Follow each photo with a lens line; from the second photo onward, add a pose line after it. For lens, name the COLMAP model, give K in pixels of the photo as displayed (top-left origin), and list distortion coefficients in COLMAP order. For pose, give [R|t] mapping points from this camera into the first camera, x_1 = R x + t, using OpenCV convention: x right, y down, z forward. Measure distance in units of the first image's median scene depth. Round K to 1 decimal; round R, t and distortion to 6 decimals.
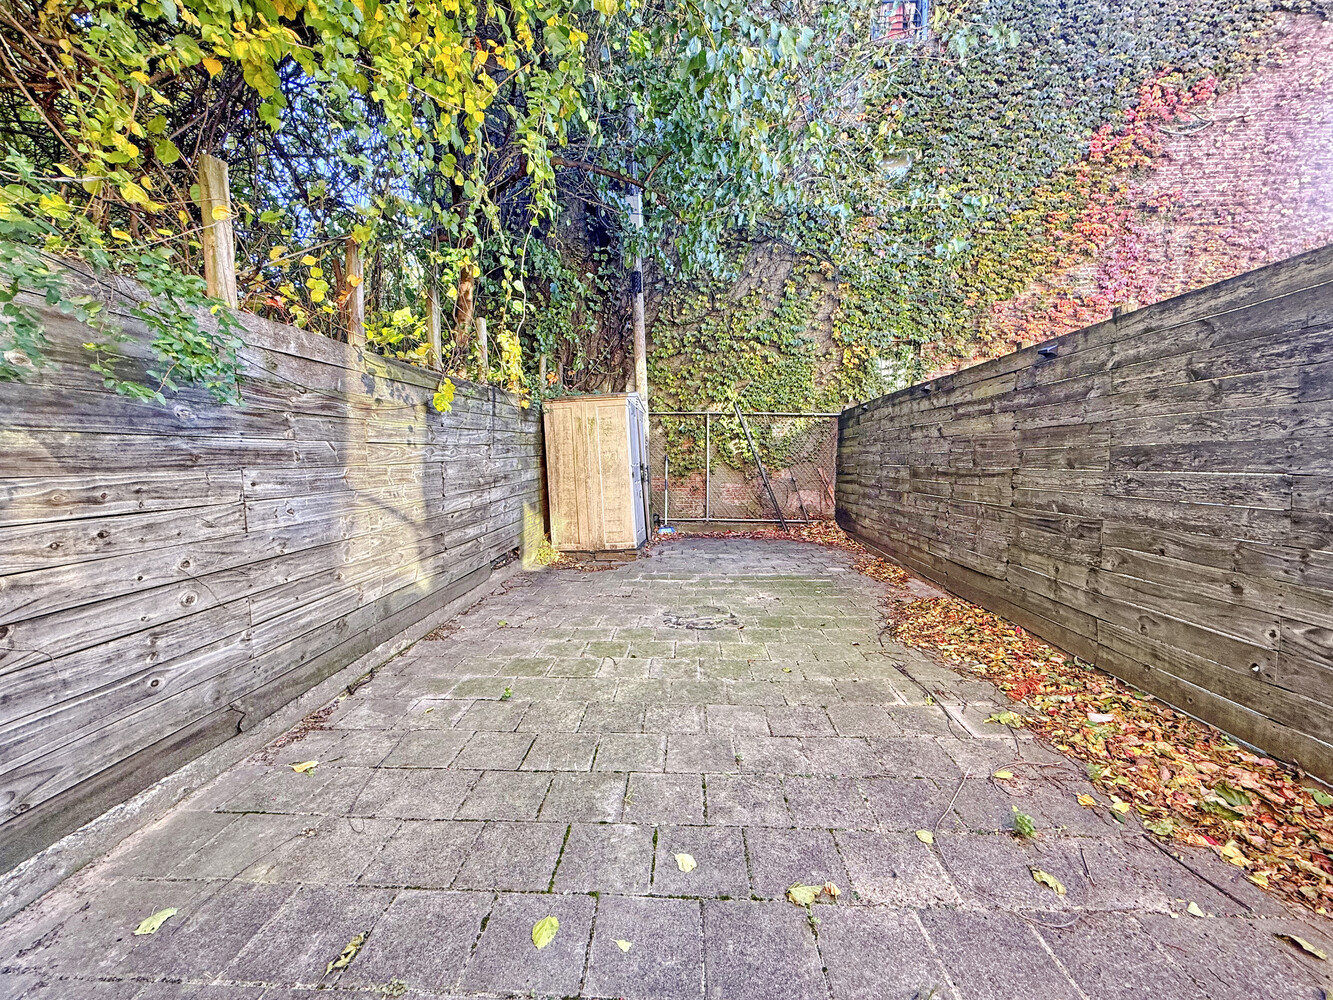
lens RADIAL K [[532.0, 0, 664.2], [0, 532.0, 495.8], [0, 0, 1]] dist [0.001006, -0.000634]
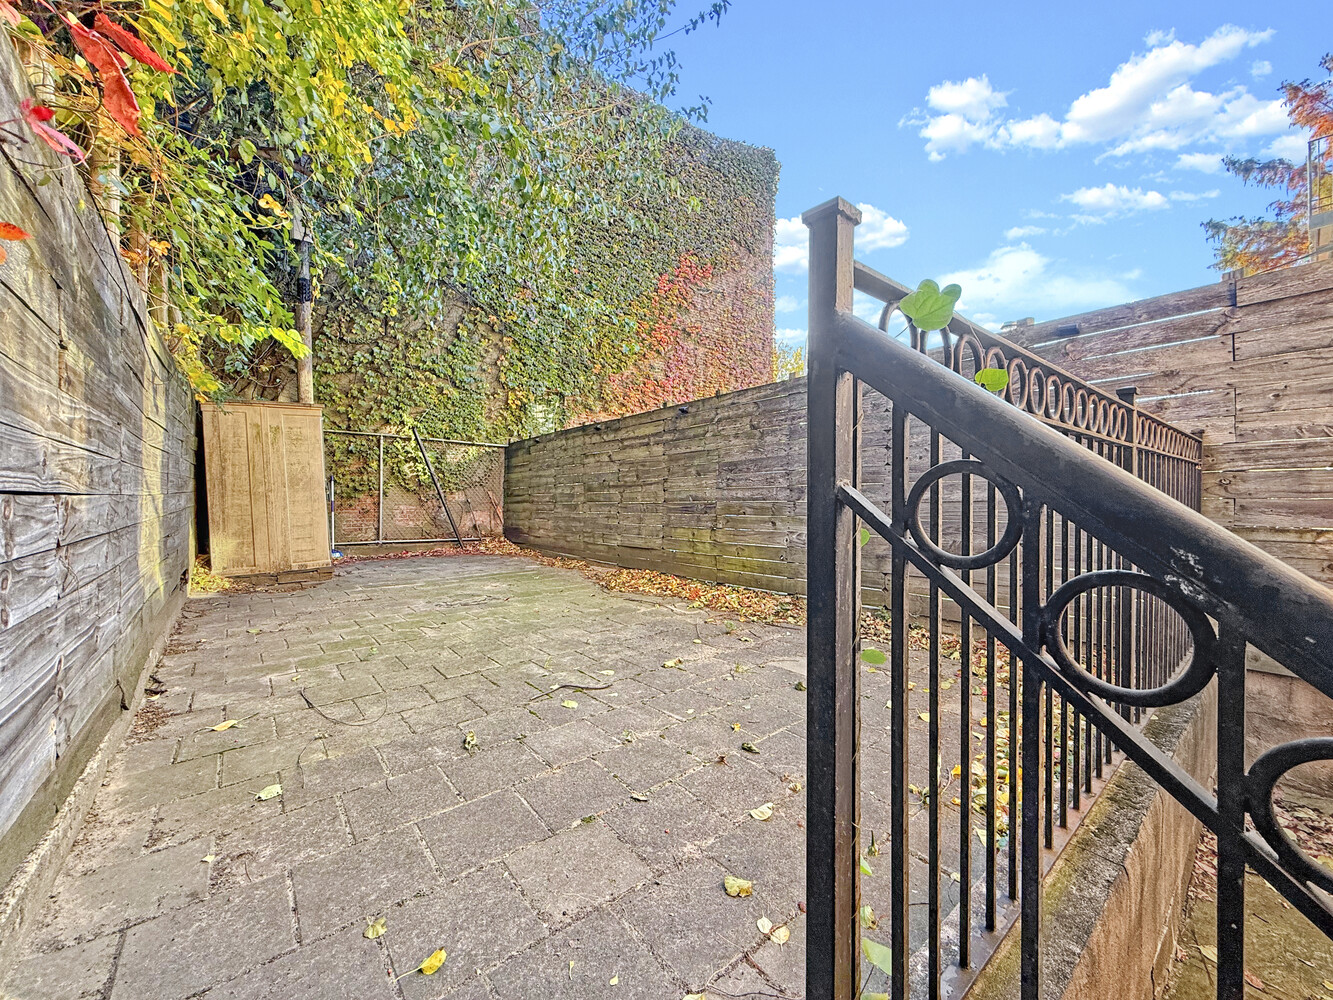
lens RADIAL K [[532.0, 0, 663.7], [0, 532.0, 503.2], [0, 0, 1]] dist [0.001006, -0.000634]
pose [[0.736882, 0.002232, 0.676018, -0.228407], [0.045628, 0.997550, -0.053029, 0.056275], [-0.674480, 0.069921, 0.734974, -0.097272]]
